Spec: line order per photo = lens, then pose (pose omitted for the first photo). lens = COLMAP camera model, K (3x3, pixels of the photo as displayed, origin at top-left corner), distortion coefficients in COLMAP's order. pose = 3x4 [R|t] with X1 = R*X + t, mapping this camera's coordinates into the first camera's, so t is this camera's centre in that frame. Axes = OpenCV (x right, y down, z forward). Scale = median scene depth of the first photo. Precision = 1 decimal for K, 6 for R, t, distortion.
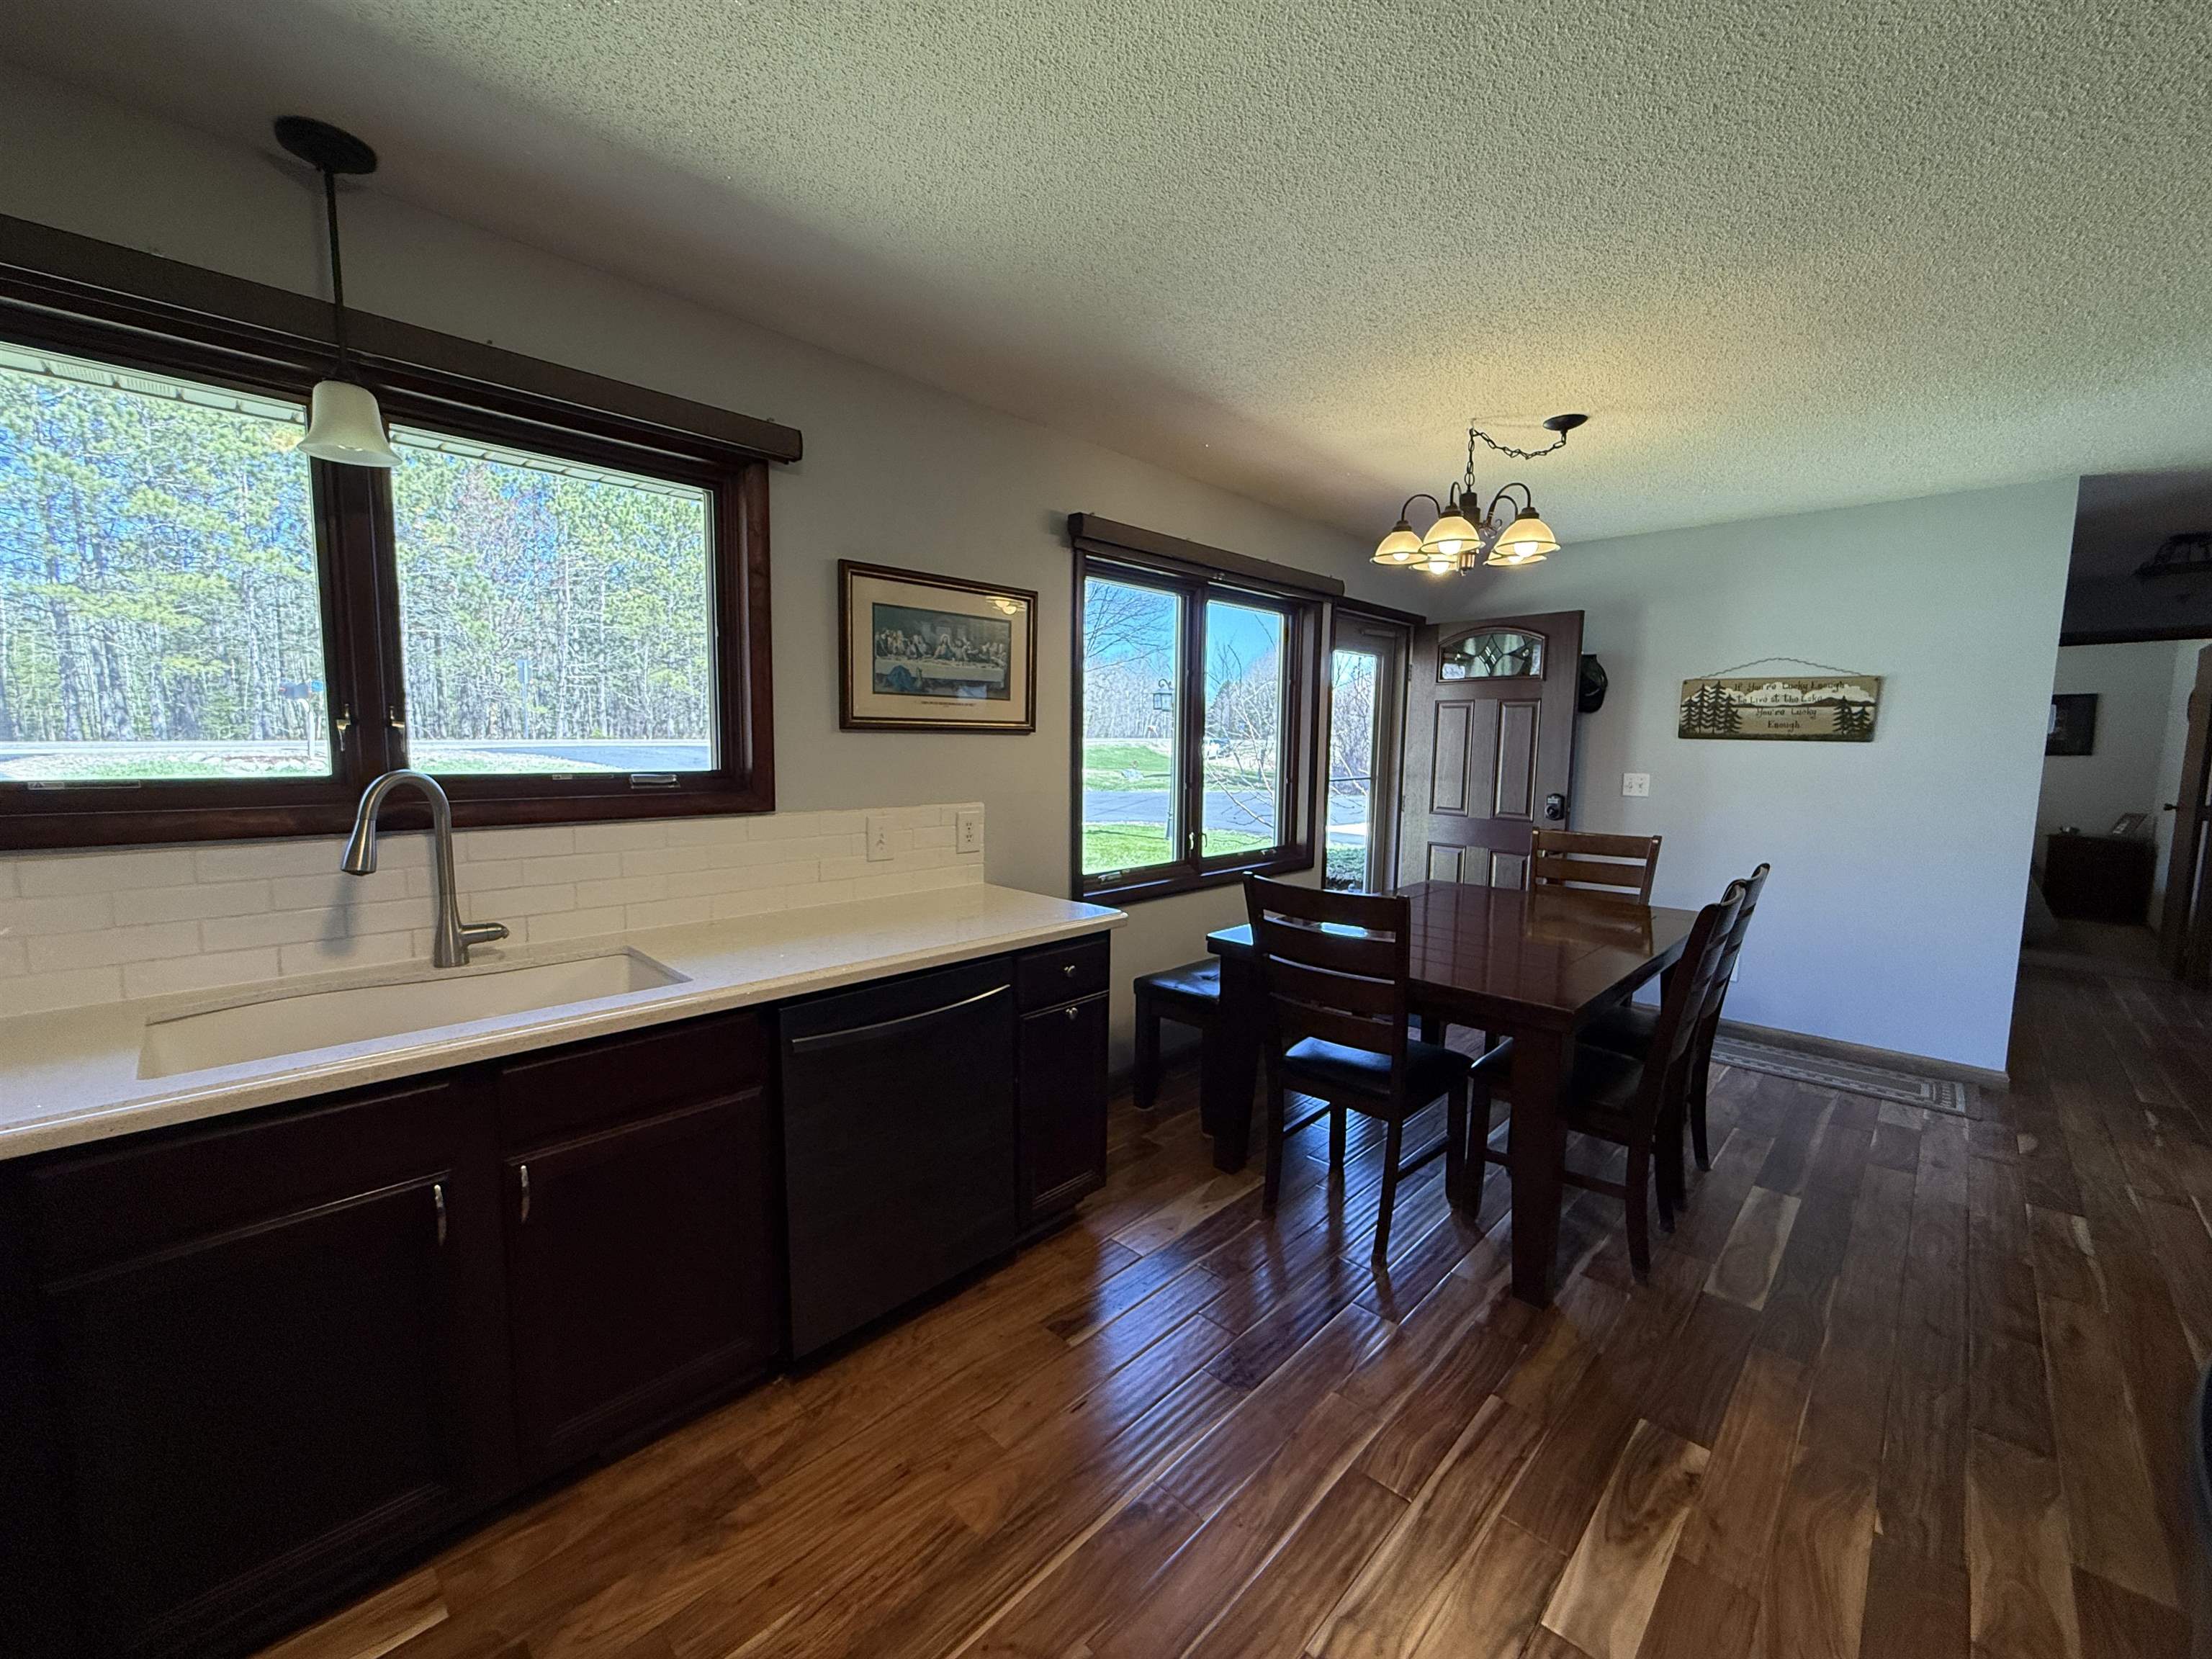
lens RADIAL K [[881.3, 0, 1104.4], [0, 881.3, 831.9], [0, 0, 1]] dist [-0.001798, 0.000366]
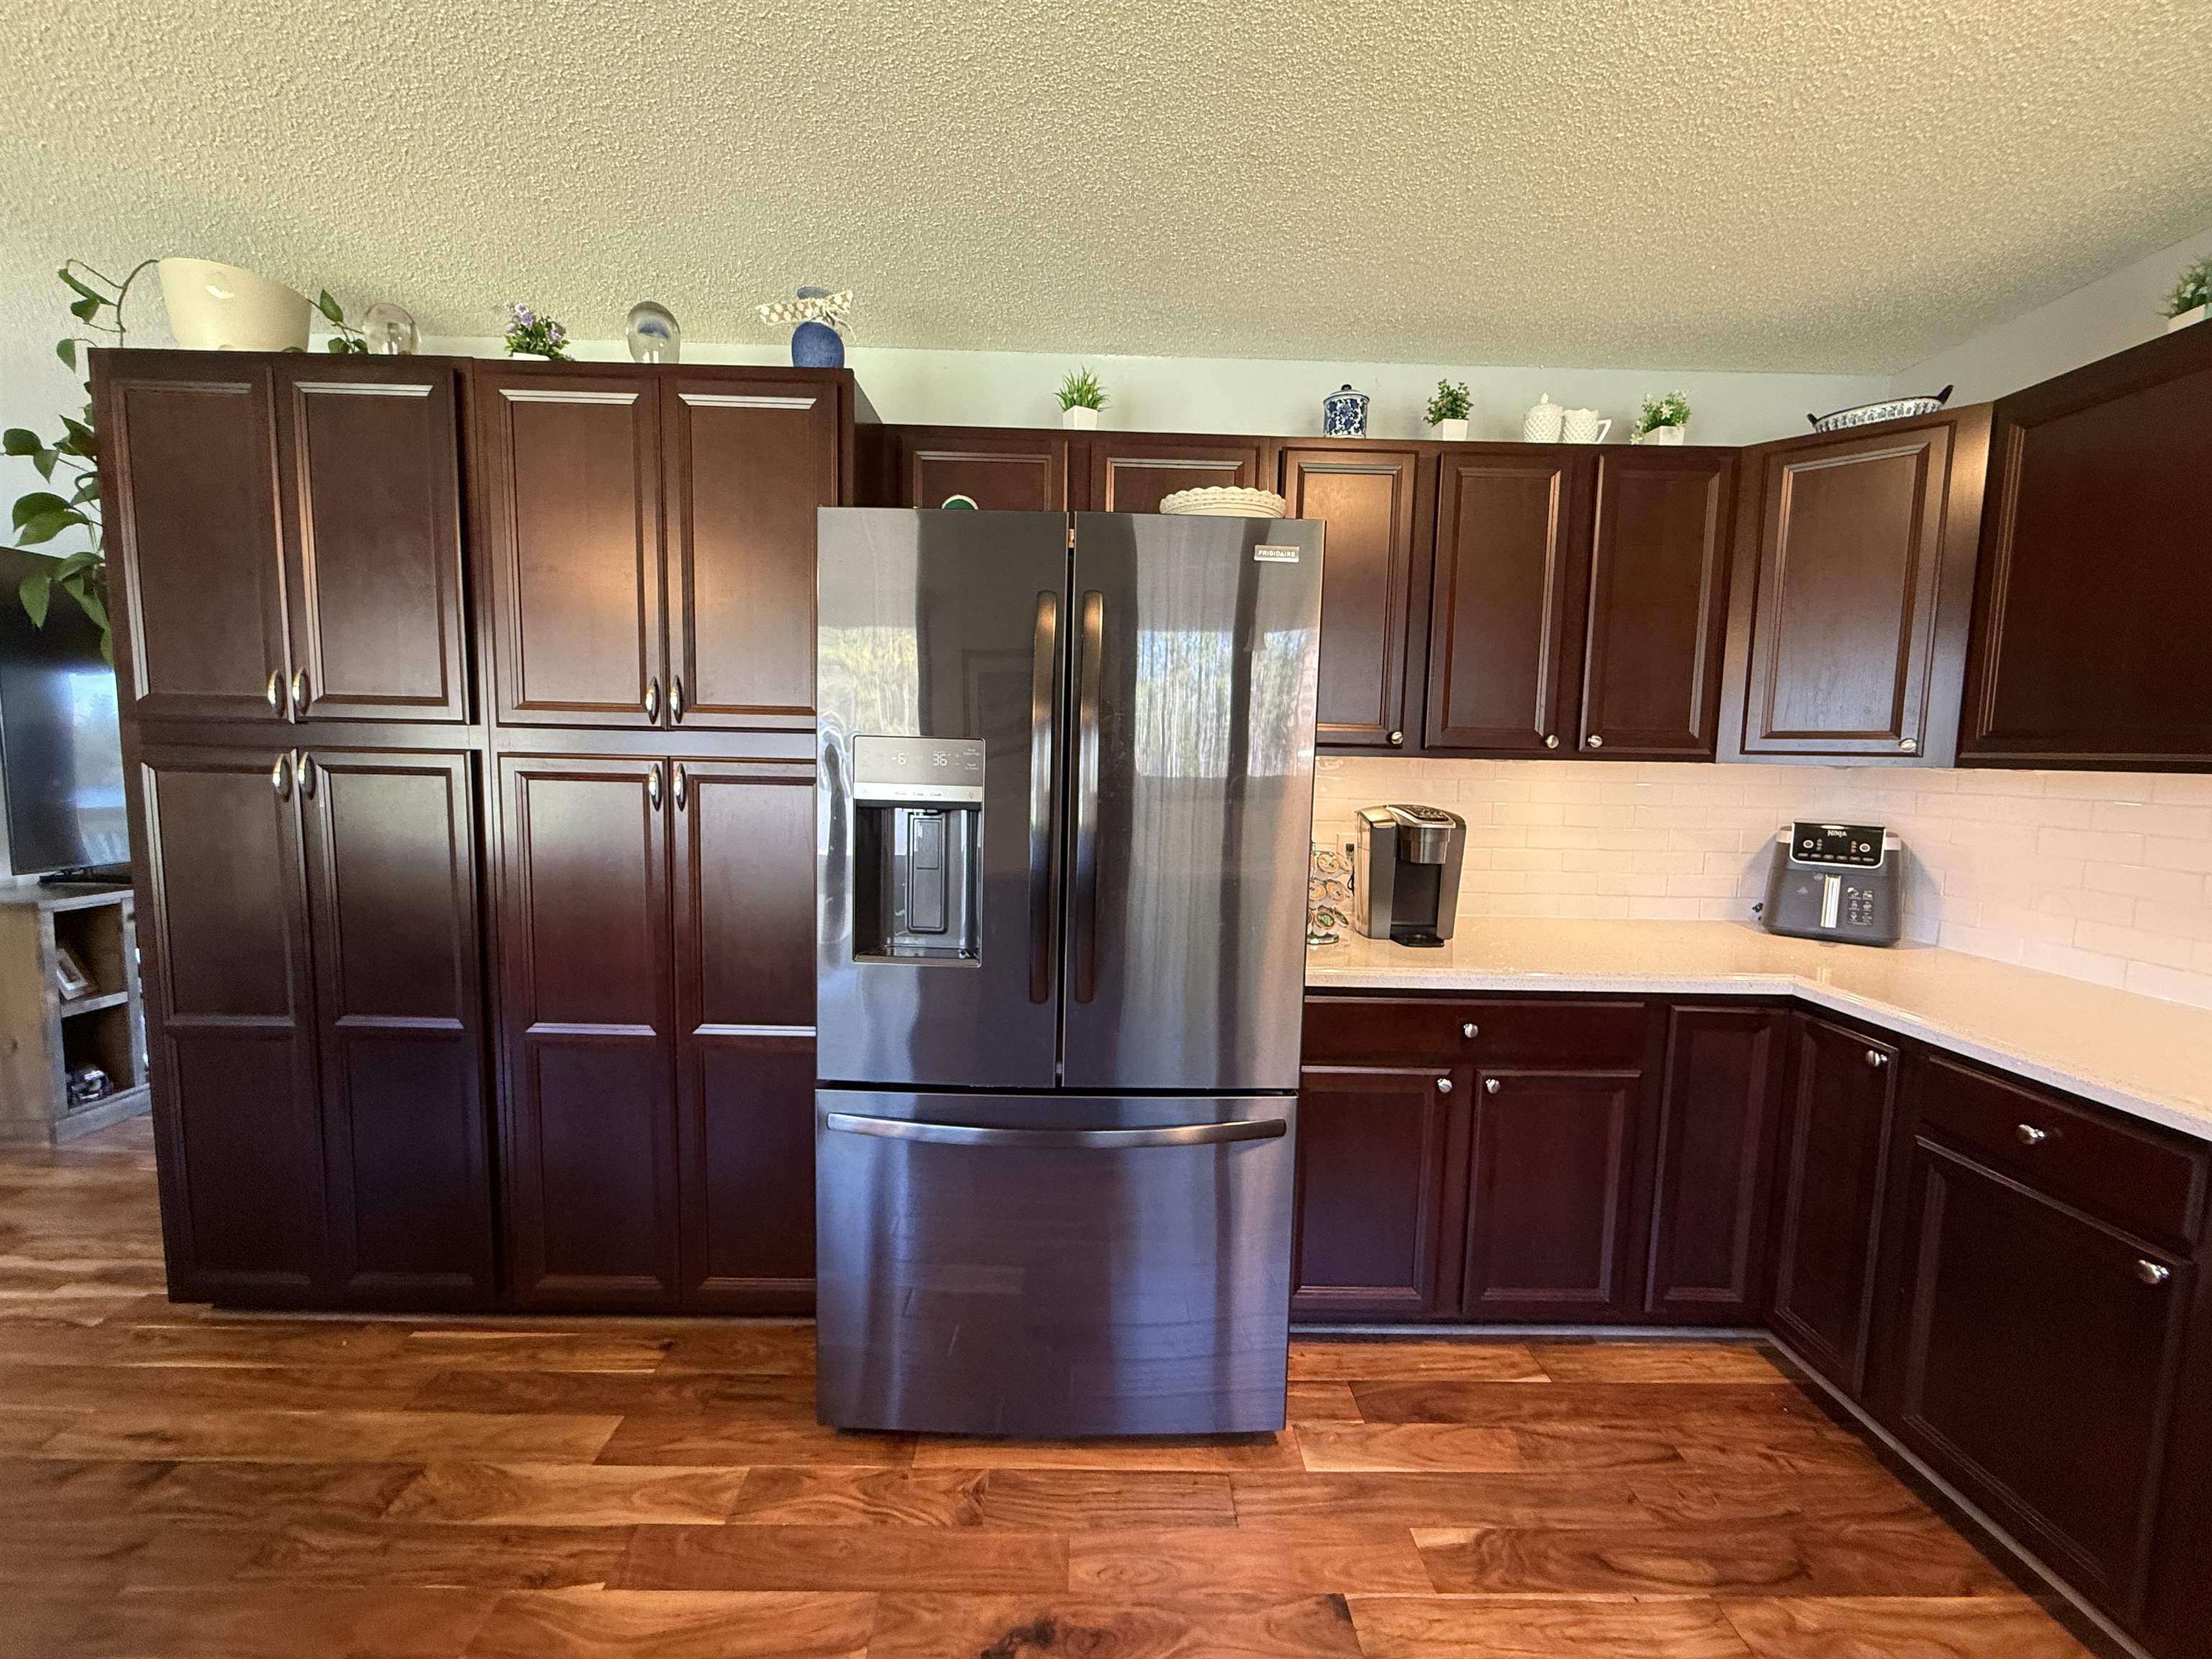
lens RADIAL K [[881.3, 0, 1101.2], [0, 881.3, 829.7], [0, 0, 1]] dist [-0.001798, 0.000366]
pose [[-0.708609, -0.091562, 0.699635, -0.048163], [0.041825, 0.984351, 0.171184, -0.093889], [-0.704360, 0.150565, -0.693691, 0.913626]]
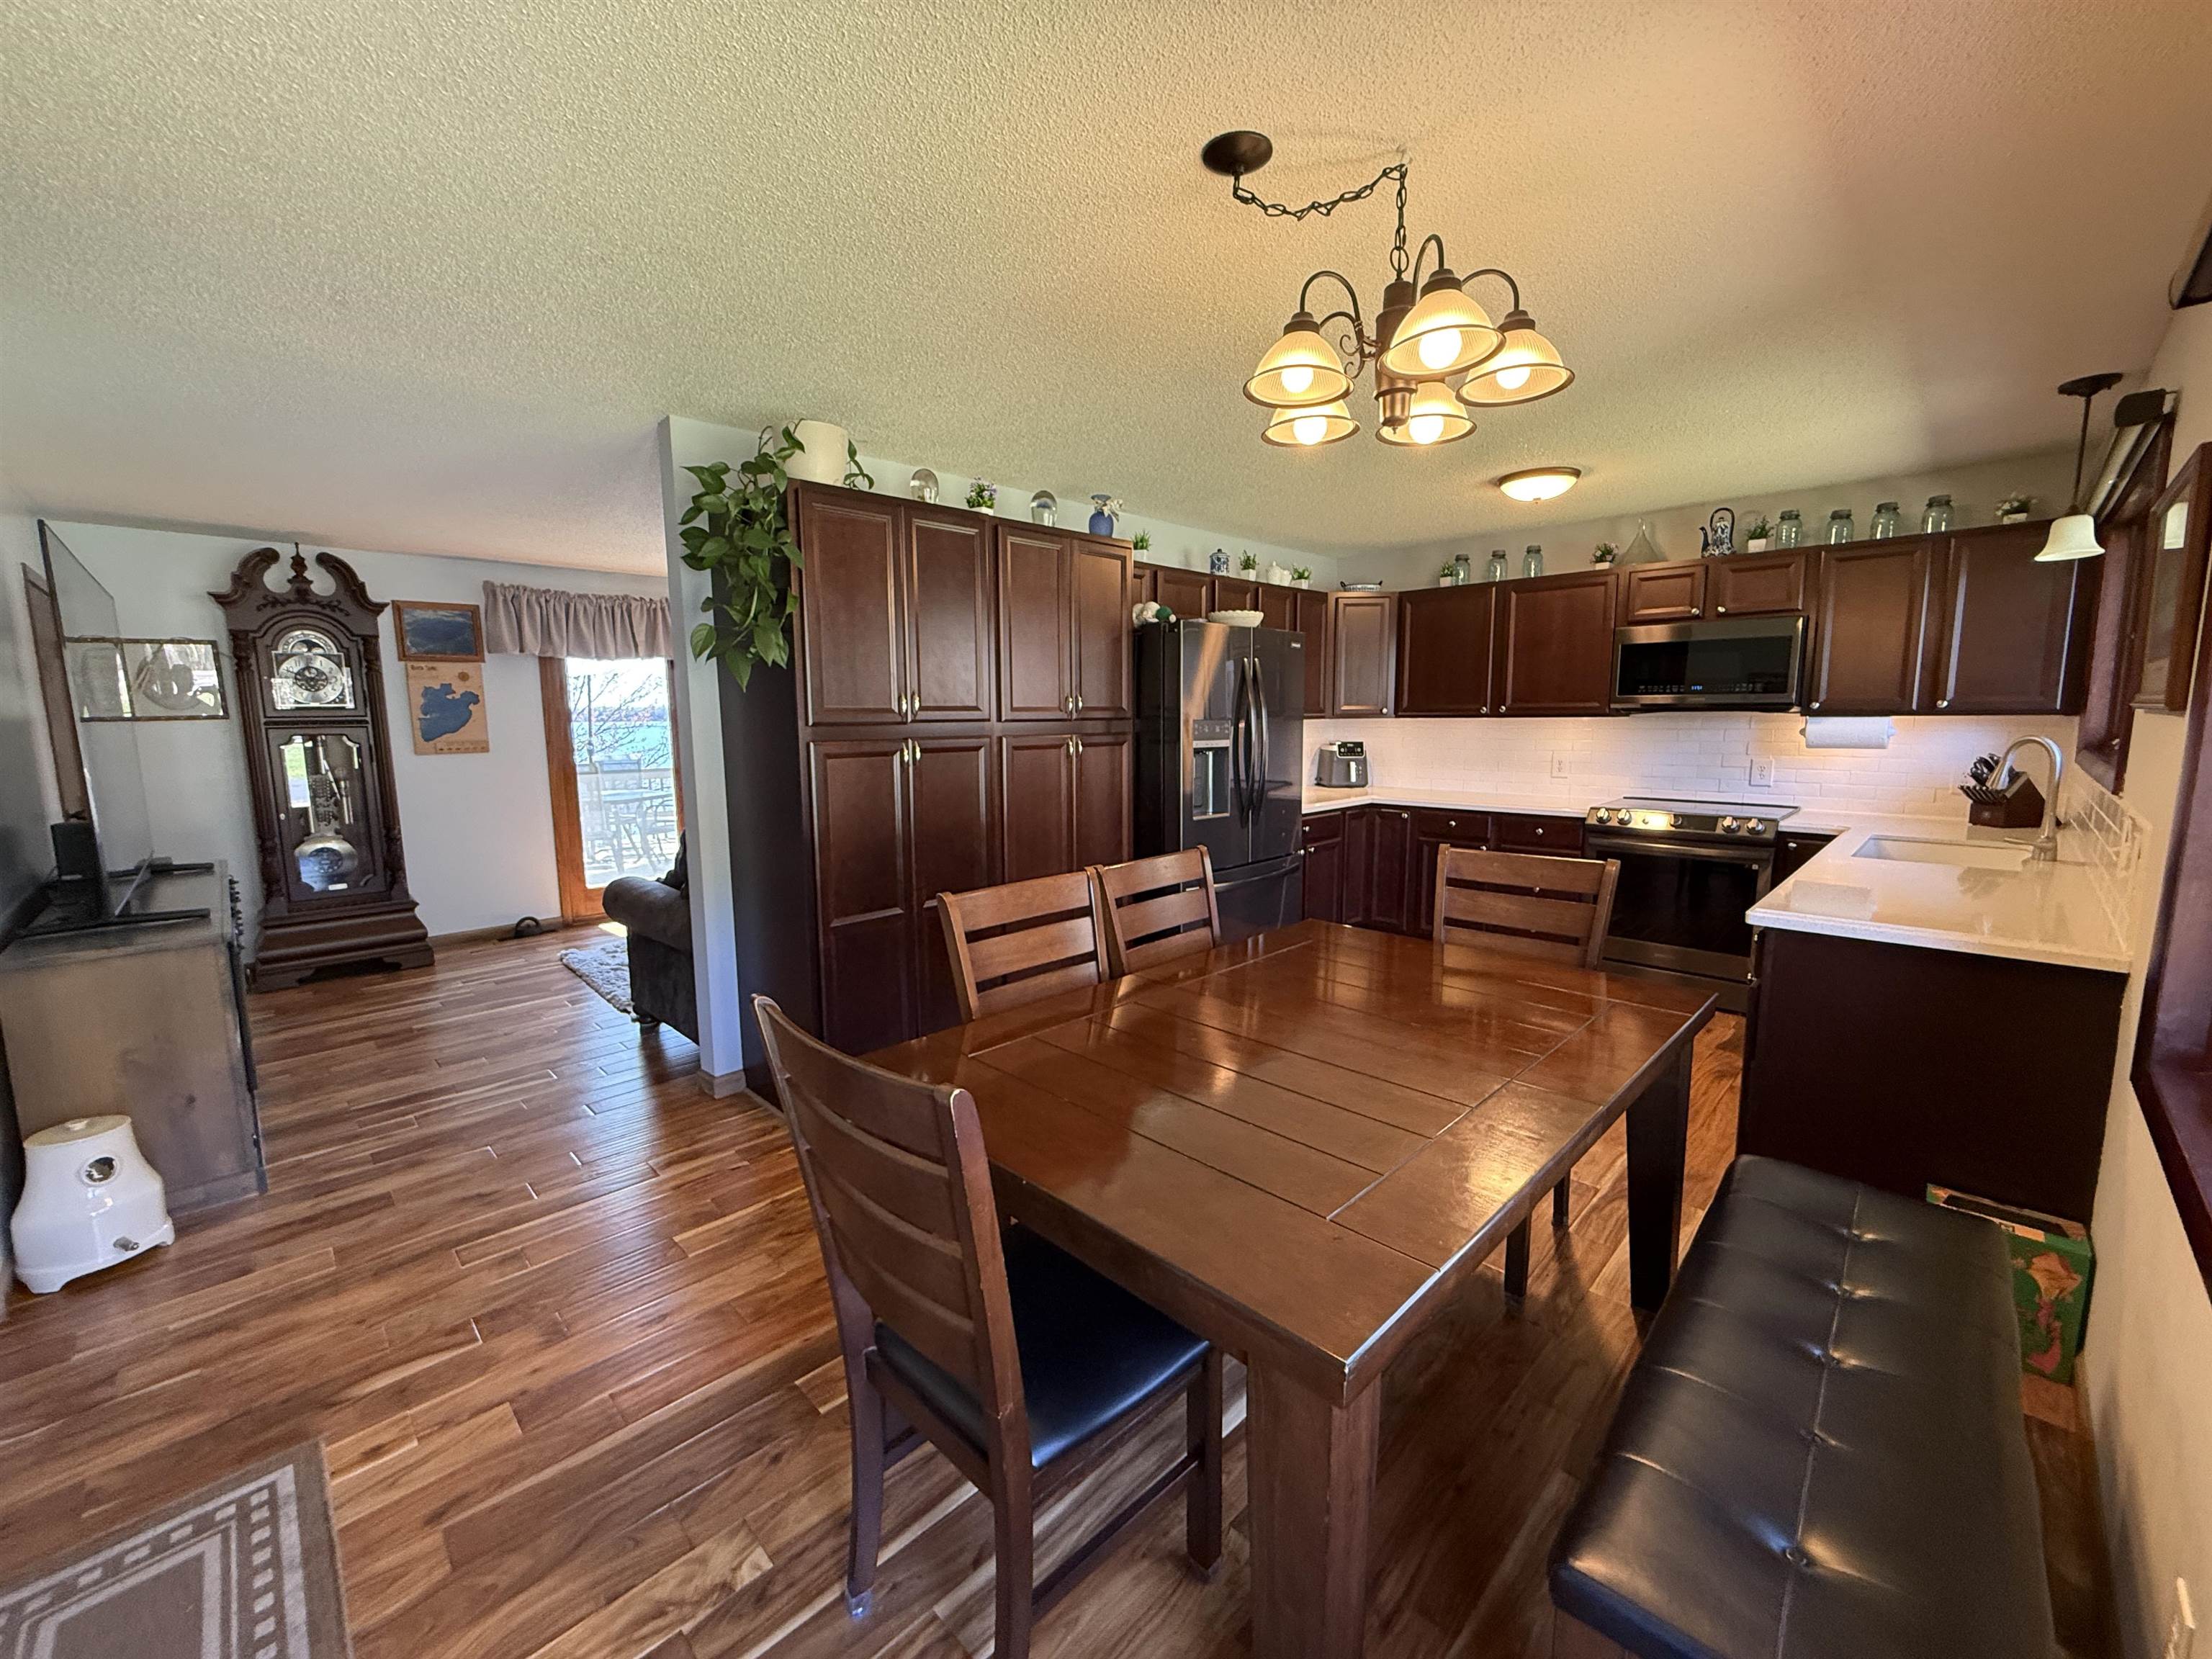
lens RADIAL K [[881.3, 0, 1098.4], [0, 881.3, 826.8], [0, 0, 1]] dist [-0.001798, 0.000366]
pose [[-0.999865, -0.003203, 0.016096, 0.868954], [0.000527, 0.973992, 0.226580, -0.255008], [-0.016403, 0.226558, -0.973860, 2.388095]]
